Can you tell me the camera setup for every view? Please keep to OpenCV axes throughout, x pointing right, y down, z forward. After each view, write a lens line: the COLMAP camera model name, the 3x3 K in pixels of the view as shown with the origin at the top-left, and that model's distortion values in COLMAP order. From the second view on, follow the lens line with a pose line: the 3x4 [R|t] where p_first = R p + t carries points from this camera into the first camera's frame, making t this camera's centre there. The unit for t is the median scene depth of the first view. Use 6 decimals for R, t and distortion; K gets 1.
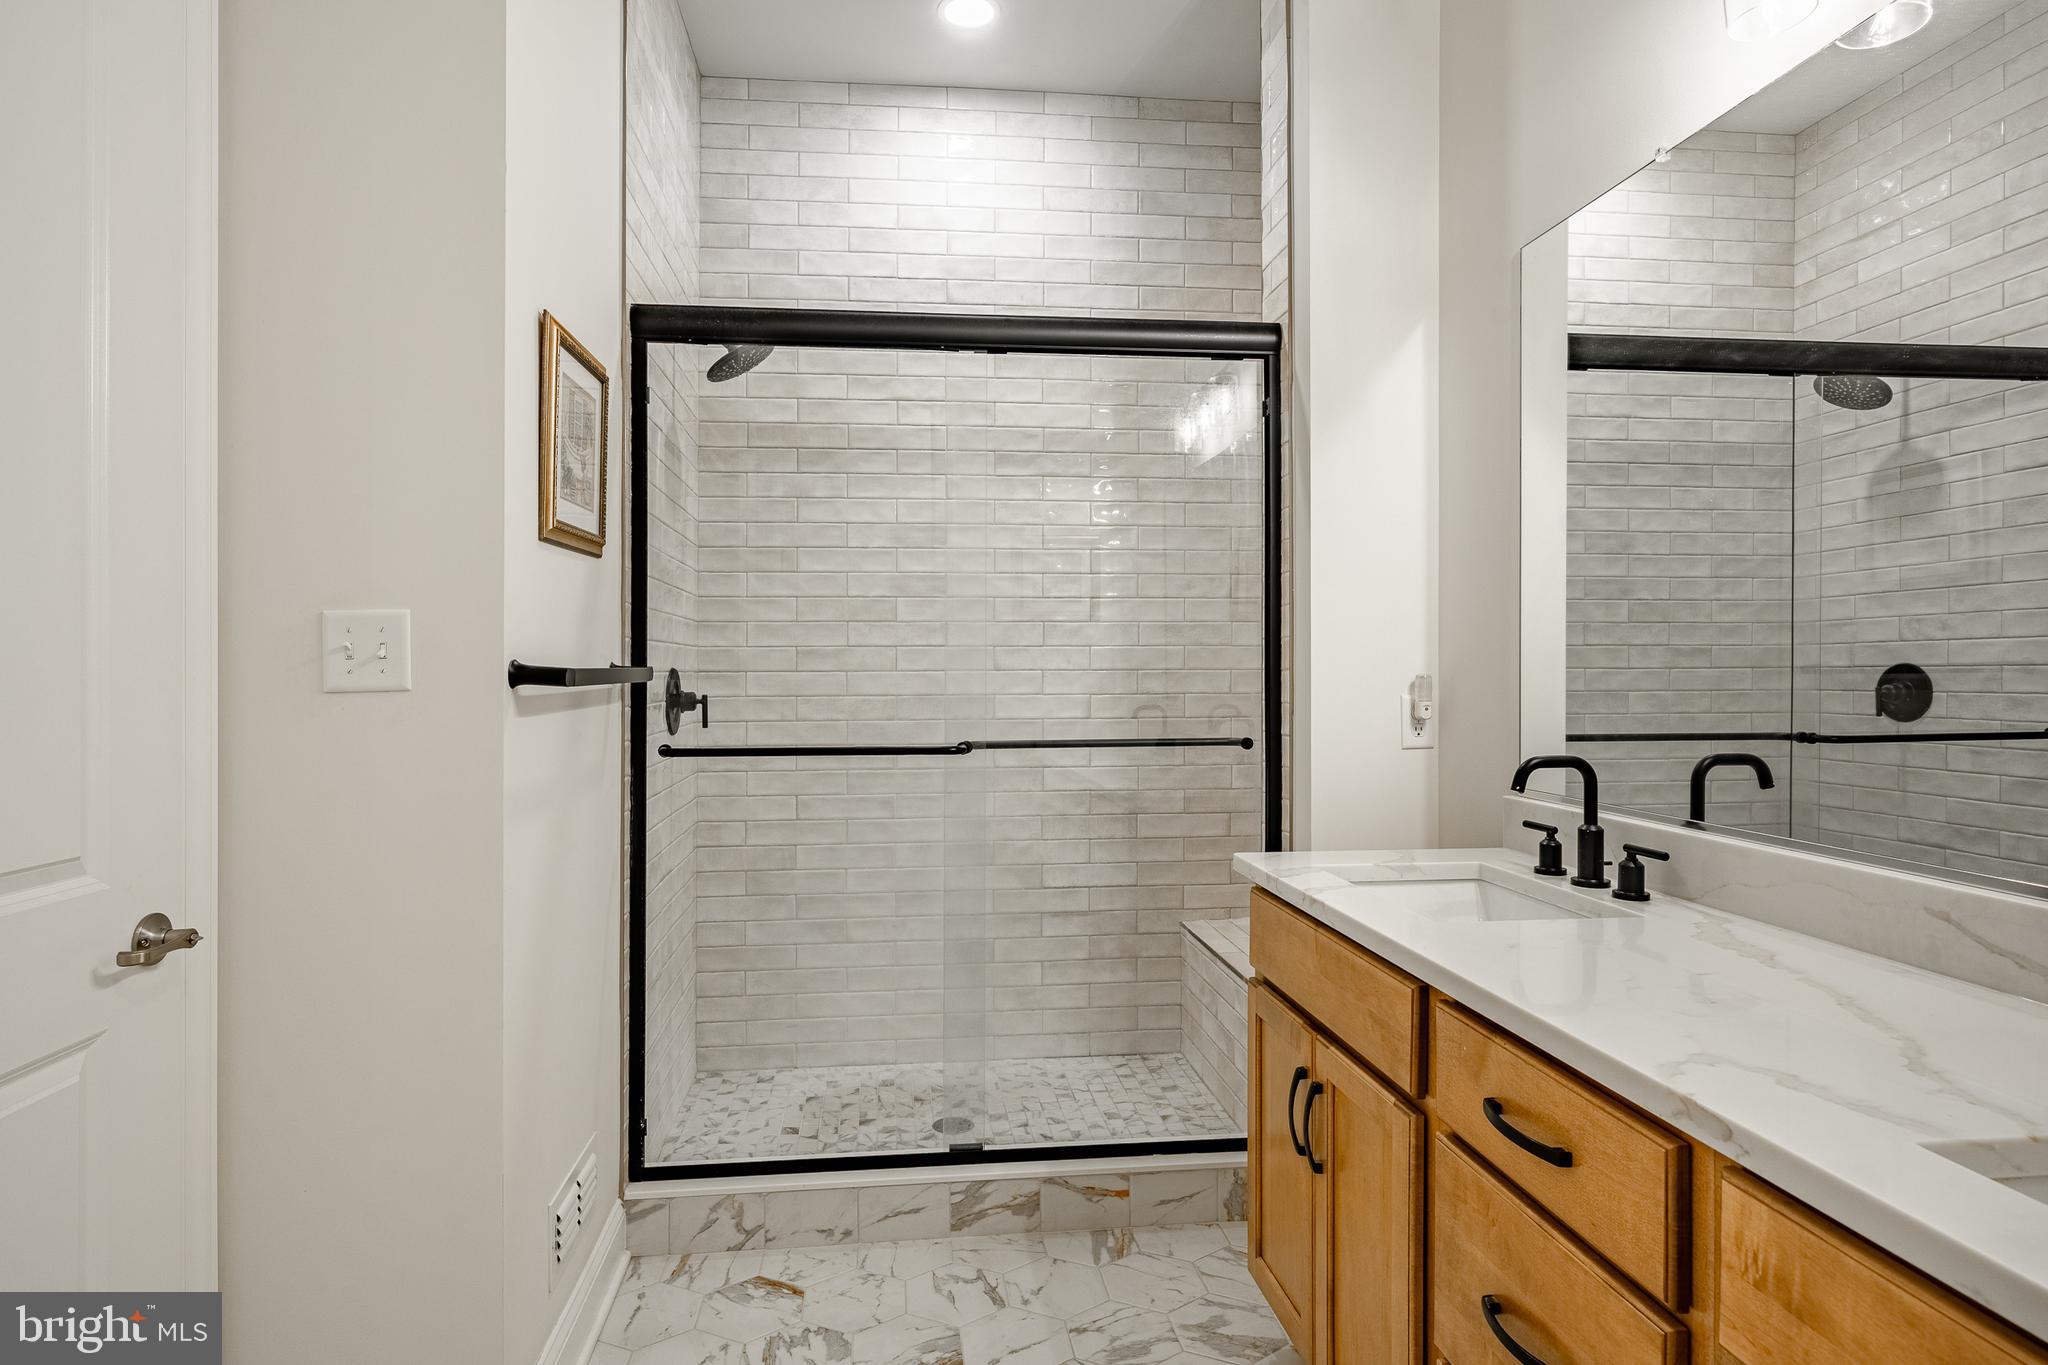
lens RADIAL K [[1131.8, 0, 1009.9], [0, 1131.8, 664.5], [0, 0, 1]] dist [0.007194, 0.000815]
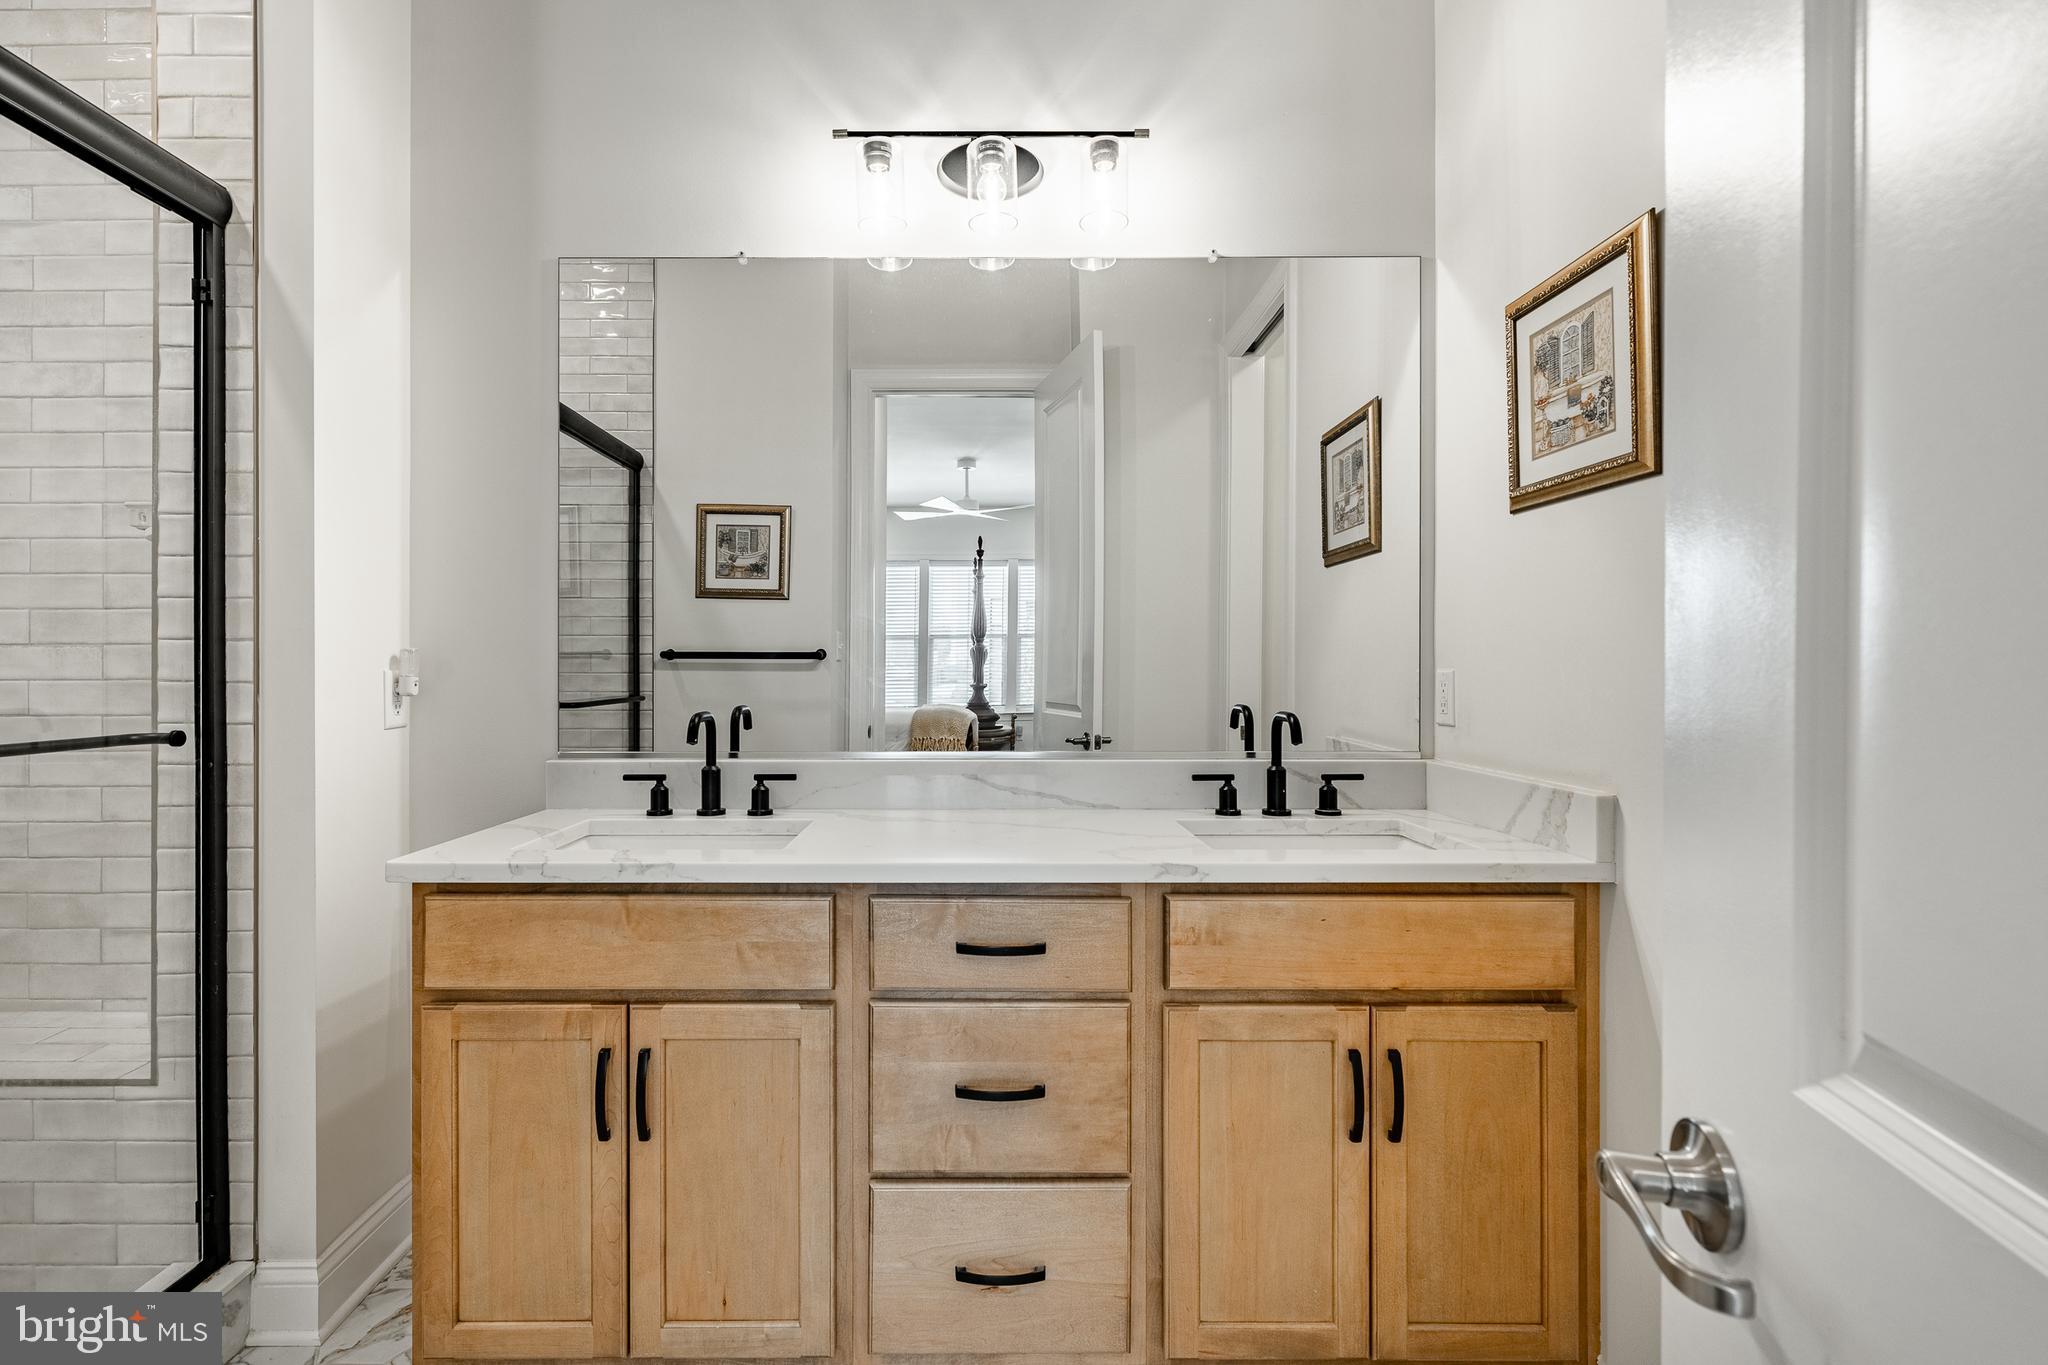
lens RADIAL K [[940.8, 0, 1003.9], [0, 940.8, 681.5], [0, 0, 1]] dist [0.004503, 0.001422]
pose [[0.096129, -0.011946, 0.995297, -0.524978], [-0.004816, 0.999911, 0.012466, 0.034494], [-0.995357, -0.005992, 0.096063, 0.609394]]
